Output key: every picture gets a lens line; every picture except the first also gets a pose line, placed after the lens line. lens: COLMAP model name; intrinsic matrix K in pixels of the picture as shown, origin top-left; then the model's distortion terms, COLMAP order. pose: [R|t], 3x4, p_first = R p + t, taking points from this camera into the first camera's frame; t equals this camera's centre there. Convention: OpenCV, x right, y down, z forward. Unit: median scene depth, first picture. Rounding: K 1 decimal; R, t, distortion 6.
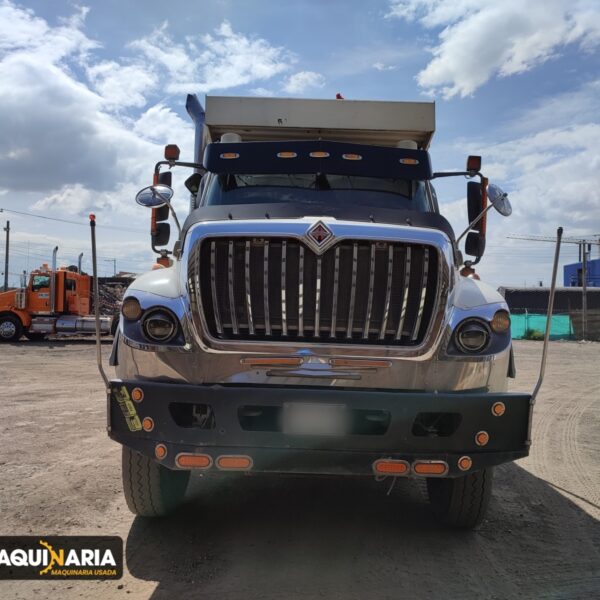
lens RADIAL K [[570.5, 0, 300.0], [0, 570.5, 298.8], [0, 0, 1]] dist [0.010253, 0.000000]
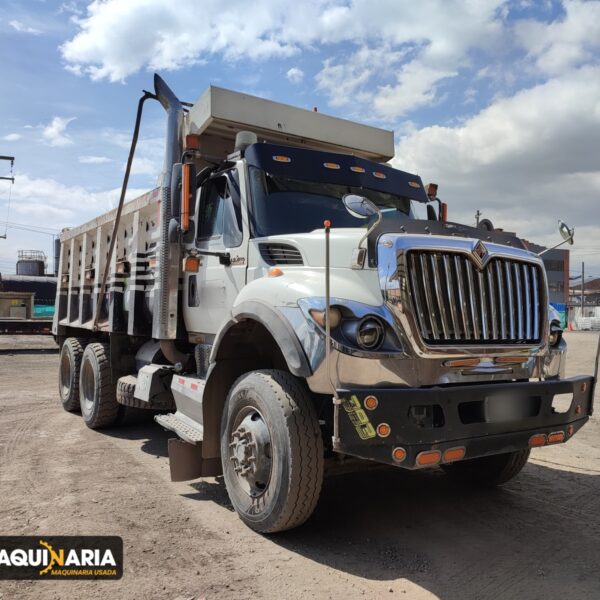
lens RADIAL K [[581.4, 0, 300.0], [0, 581.4, 301.5], [0, 0, 1]] dist [0.023958, 0.000000]
pose [[0.839180, 0.000516, 0.543853, -0.945323], [-0.005780, 0.999952, 0.007970, -0.018762], [-0.543823, -0.009832, 0.839143, 0.201967]]
